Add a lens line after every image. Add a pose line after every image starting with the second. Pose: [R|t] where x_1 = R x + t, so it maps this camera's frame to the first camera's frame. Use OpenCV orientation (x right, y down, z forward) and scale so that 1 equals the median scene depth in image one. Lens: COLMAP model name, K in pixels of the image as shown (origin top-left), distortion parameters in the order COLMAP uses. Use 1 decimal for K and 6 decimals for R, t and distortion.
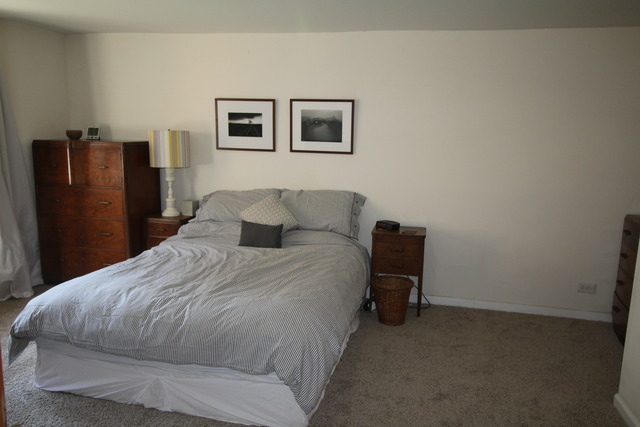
lens RADIAL K [[508.1, 0, 314.8], [0, 508.1, 216.5], [0, 0, 1]] dist [0.005981, 0.003283]
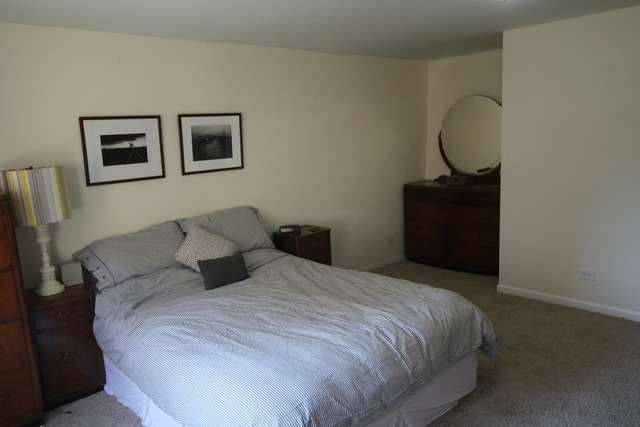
lens RADIAL K [[508.1, 0, 315.1], [0, 508.1, 211.8], [0, 0, 1]] dist [0.005981, 0.003283]
pose [[0.537559, -0.187984, 0.822005, -0.660588], [0.219187, 0.972475, 0.079055, -0.087032], [-0.814240, 0.137676, 0.563966, 0.343032]]
